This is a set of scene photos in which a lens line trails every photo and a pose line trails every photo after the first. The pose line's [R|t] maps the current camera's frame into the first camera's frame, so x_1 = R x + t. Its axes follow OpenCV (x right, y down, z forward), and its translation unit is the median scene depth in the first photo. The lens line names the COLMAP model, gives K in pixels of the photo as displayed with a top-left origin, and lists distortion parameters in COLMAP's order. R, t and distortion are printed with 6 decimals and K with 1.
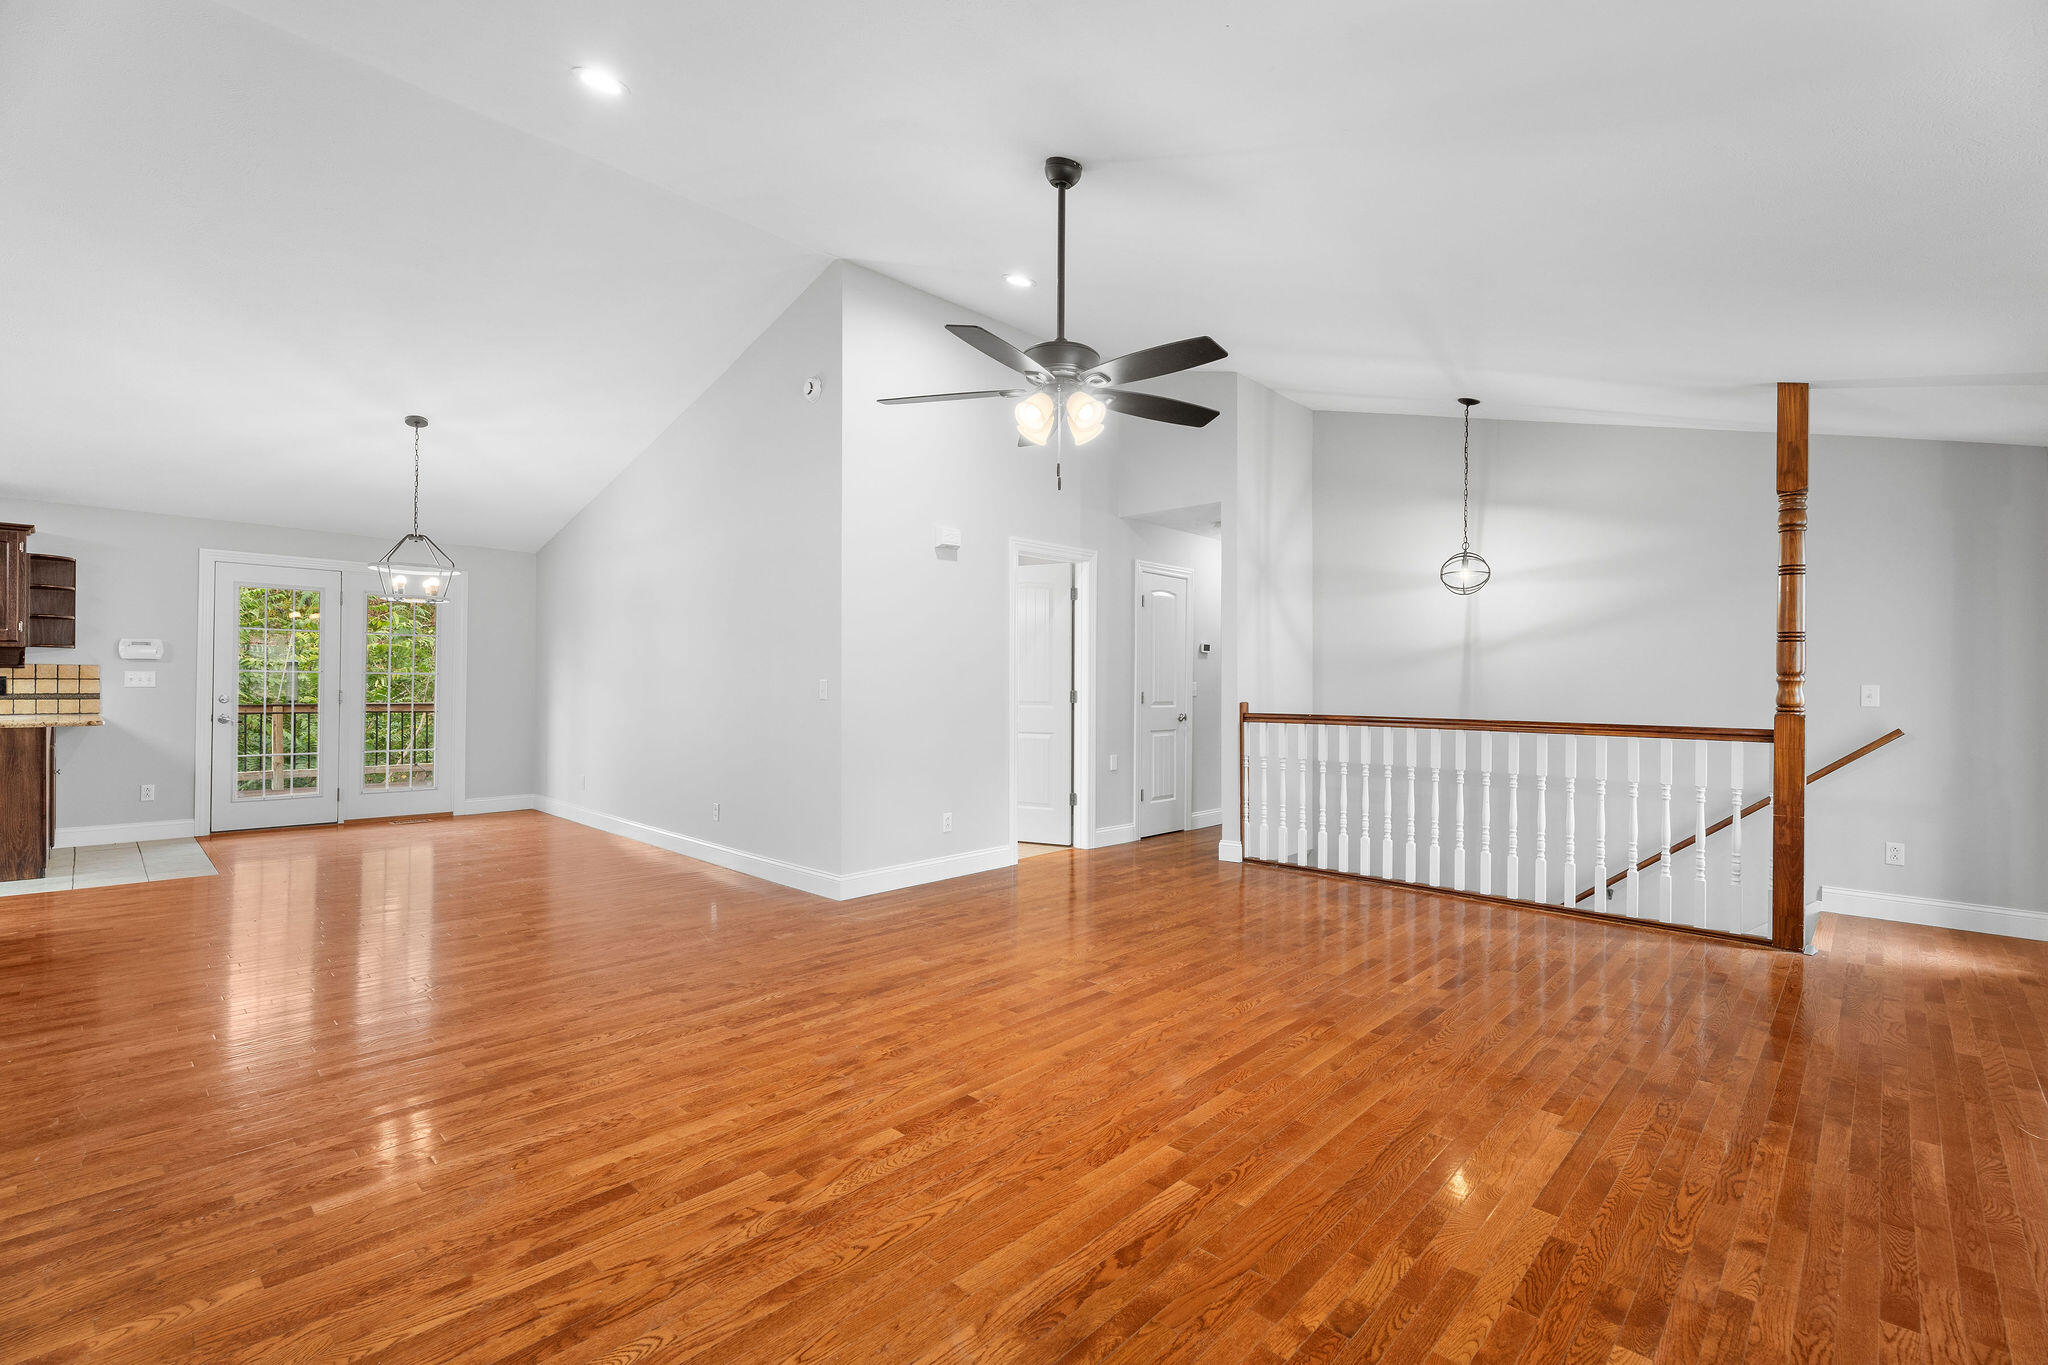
lens RADIAL K [[905.8, 0, 1018.2], [0, 905.8, 686.0], [0, 0, 1]] dist [-0.000369, -0.000780]
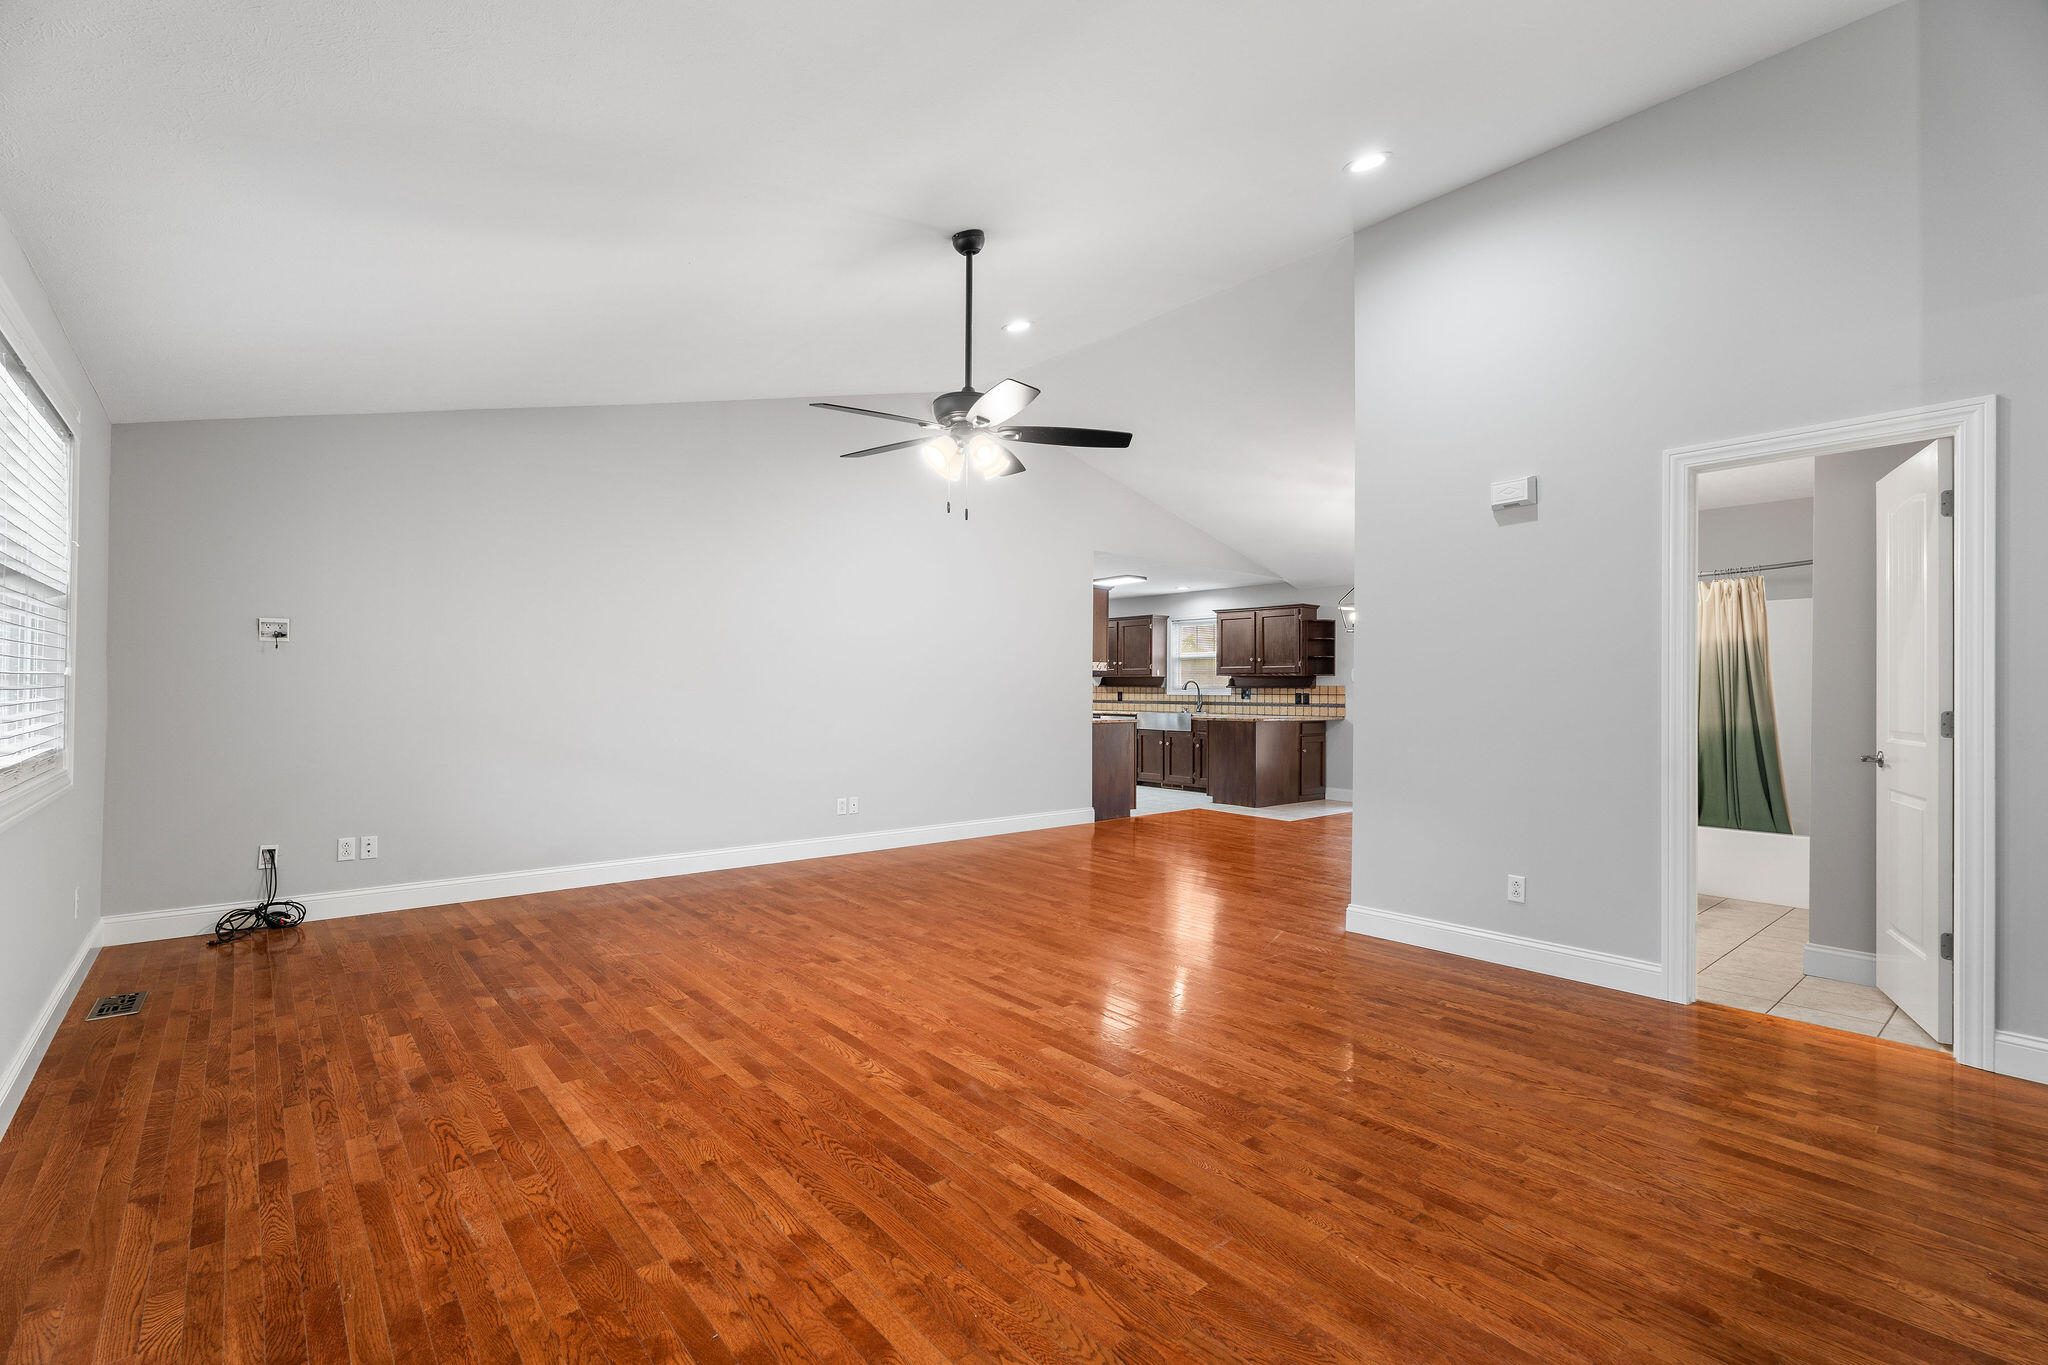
lens RADIAL K [[905.8, 0, 1018.2], [0, 905.8, 681.6], [0, 0, 1]] dist [-0.000369, -0.000780]
pose [[-0.099457, -0.018883, -0.994863, 1.095743], [-0.011298, 0.999777, -0.017847, 0.006948], [0.994978, 0.009465, -0.099648, 1.101639]]
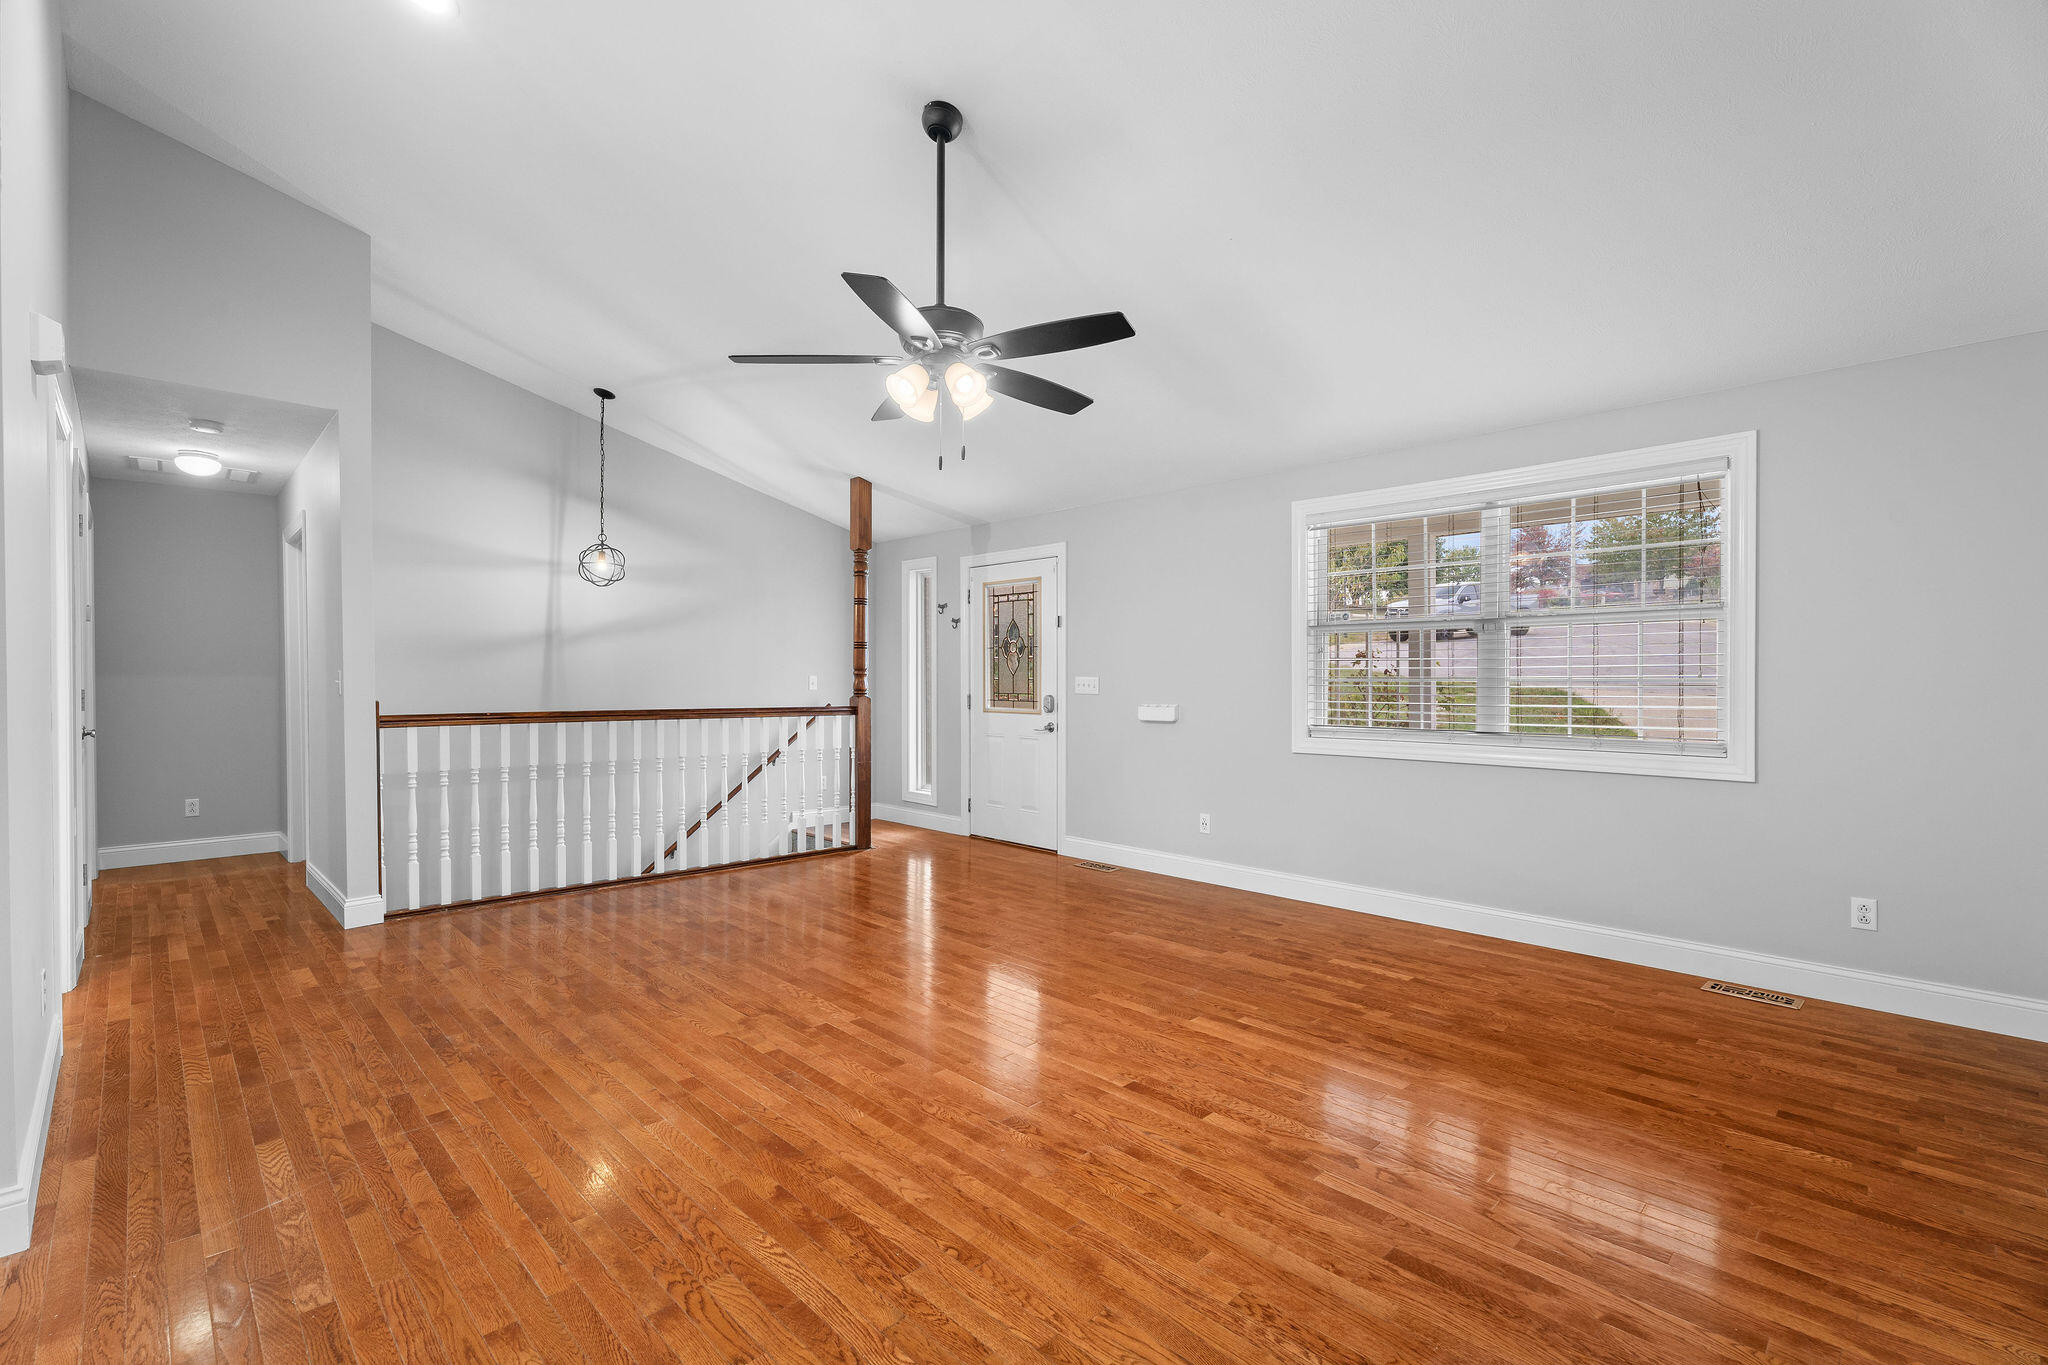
lens RADIAL K [[905.8, 0, 1024.1], [0, 905.8, 686.6], [0, 0, 1]] dist [-0.000369, -0.000780]
pose [[0.028135, -0.014129, 0.999504, -0.817231], [-0.001934, 0.999897, 0.014189, -0.008235], [-0.999602, -0.002332, 0.028104, 0.829284]]
